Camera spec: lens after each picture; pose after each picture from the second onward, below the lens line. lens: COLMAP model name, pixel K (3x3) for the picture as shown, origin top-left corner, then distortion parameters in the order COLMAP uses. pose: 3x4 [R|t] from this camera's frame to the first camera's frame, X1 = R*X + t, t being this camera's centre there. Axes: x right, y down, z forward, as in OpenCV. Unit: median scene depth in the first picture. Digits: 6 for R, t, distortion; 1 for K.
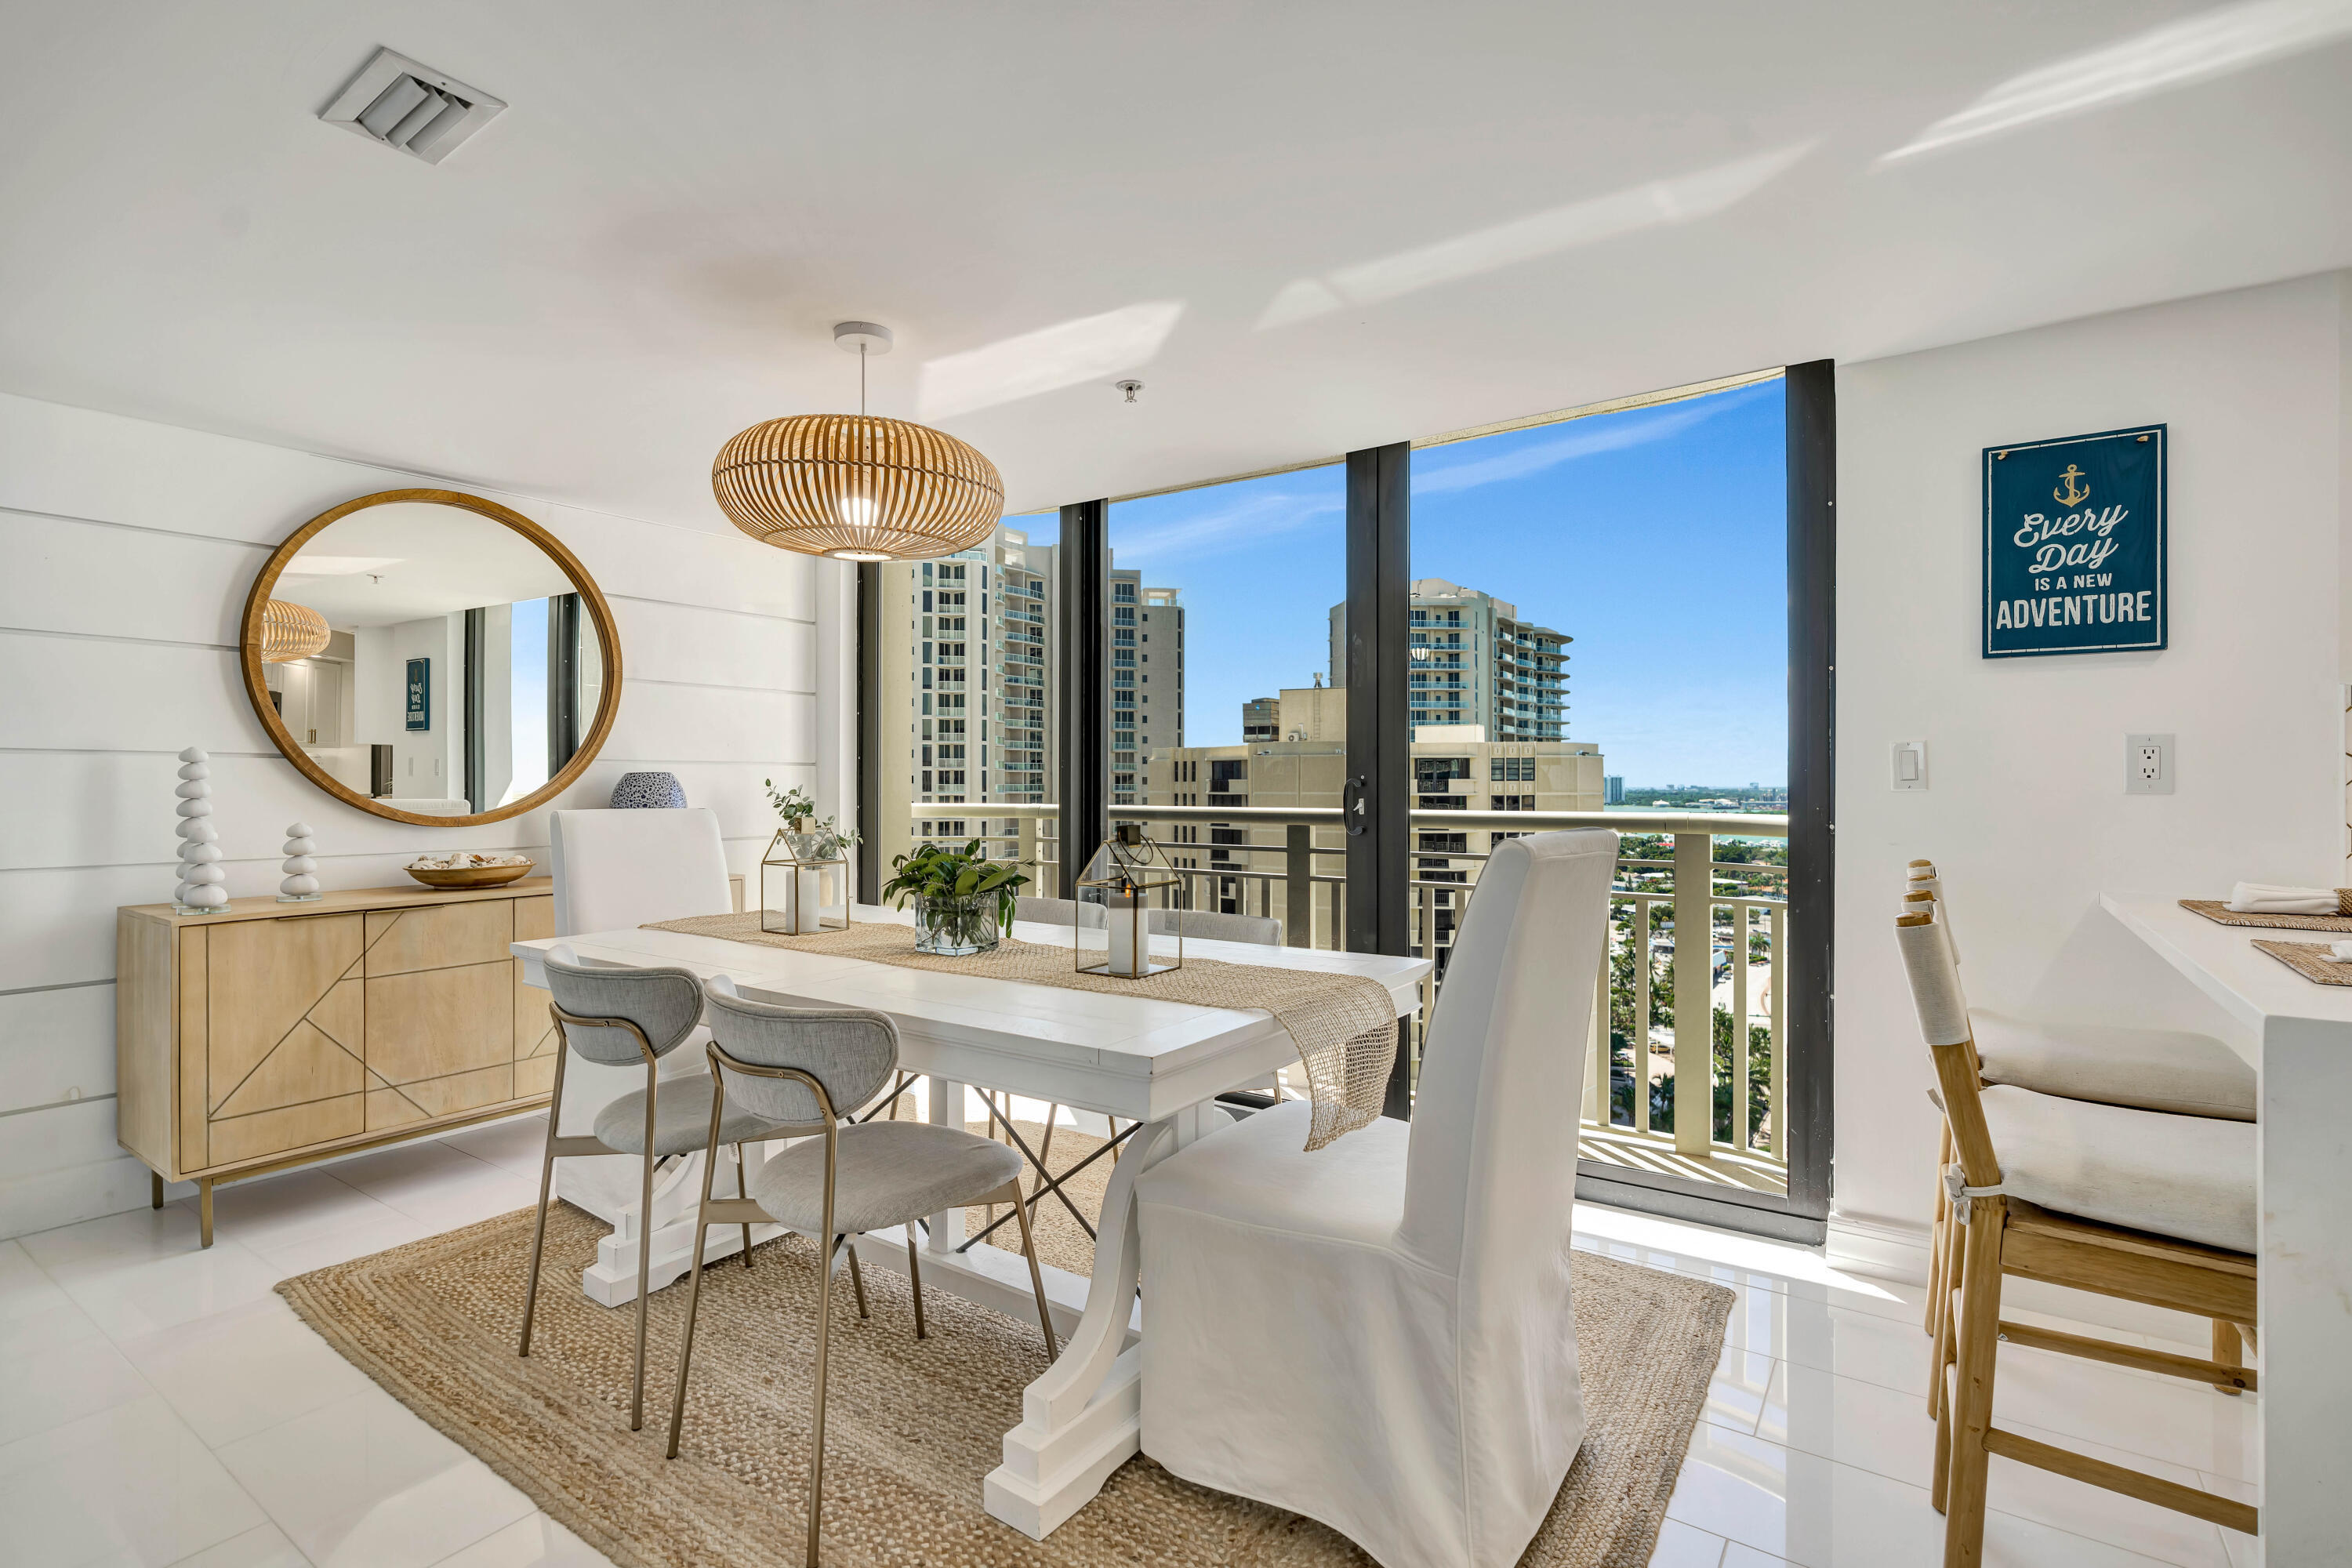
lens RADIAL K [[1137.2, 0, 1181.9], [0, 1137.2, 783.6], [0, 0, 1]] dist [-0.005190, -0.000341]
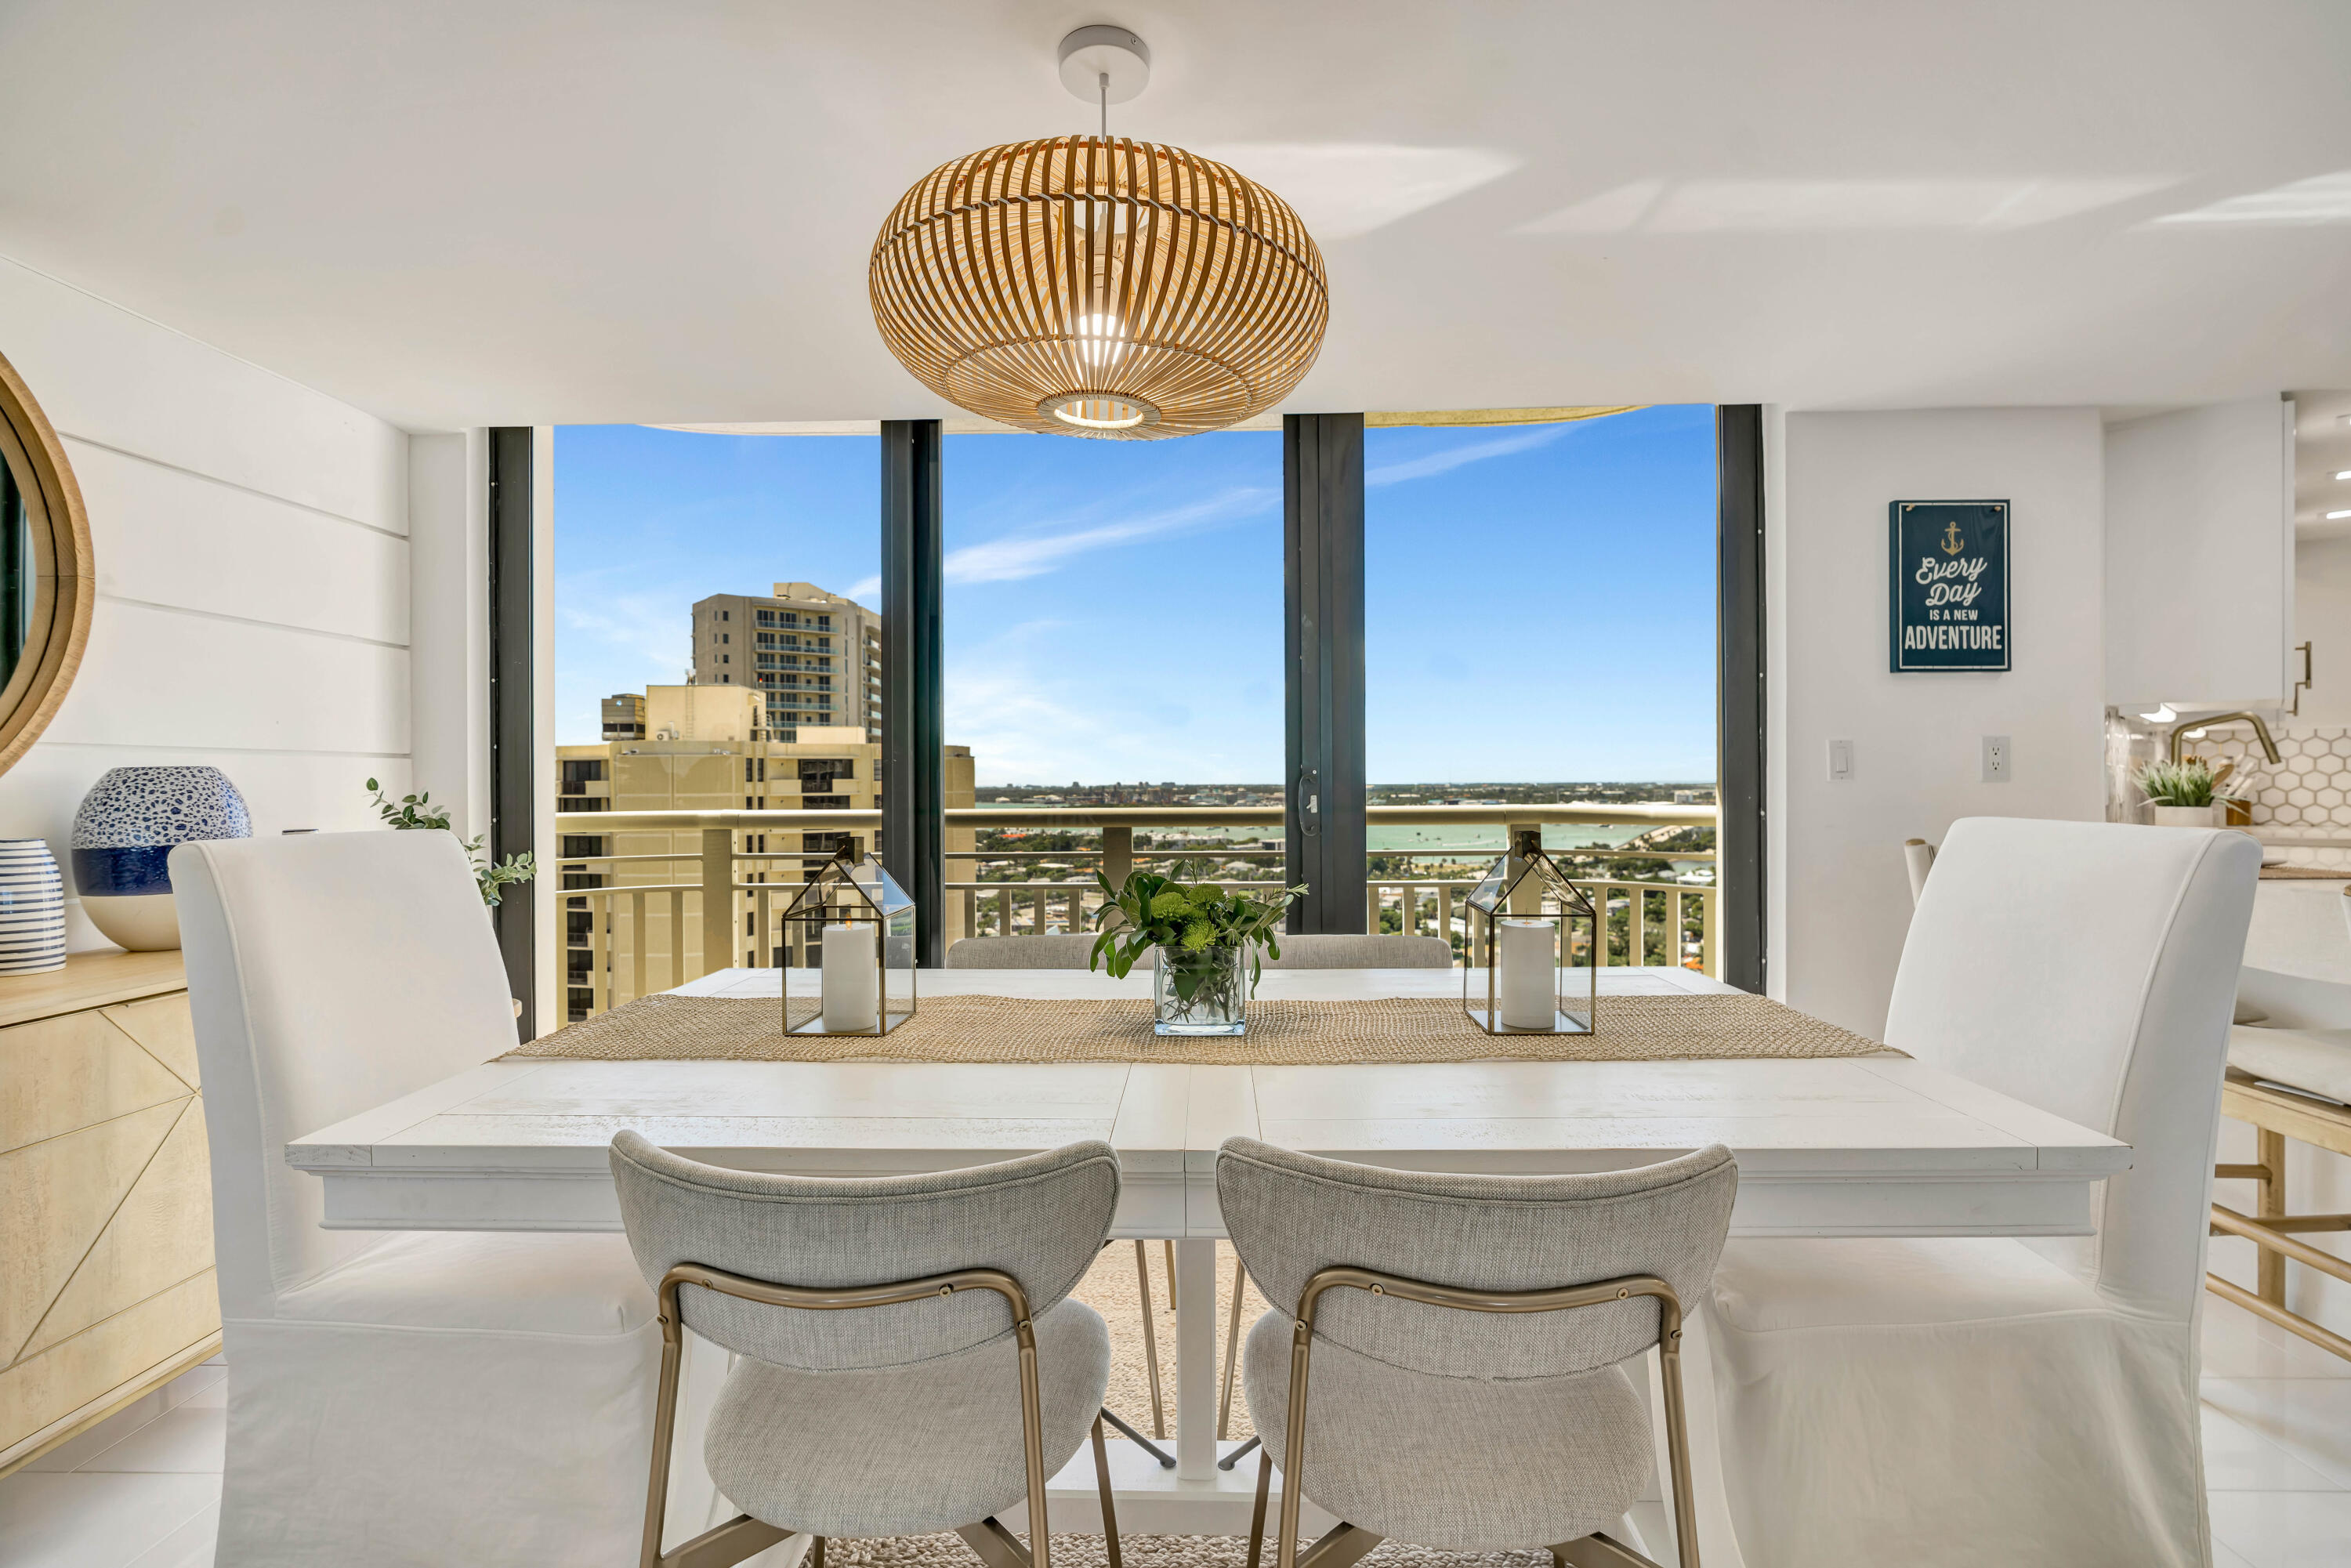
lens RADIAL K [[1057.5, 0, 1175.6], [0, 1057.5, 787.4], [0, 0, 1]] dist [-0.005130, 0.000517]
pose [[0.824281, -0.009348, 0.566104, -0.559910], [0.007622, 0.999956, 0.005414, 0.001587], [-0.566130, -0.000148, 0.824316, 0.487490]]
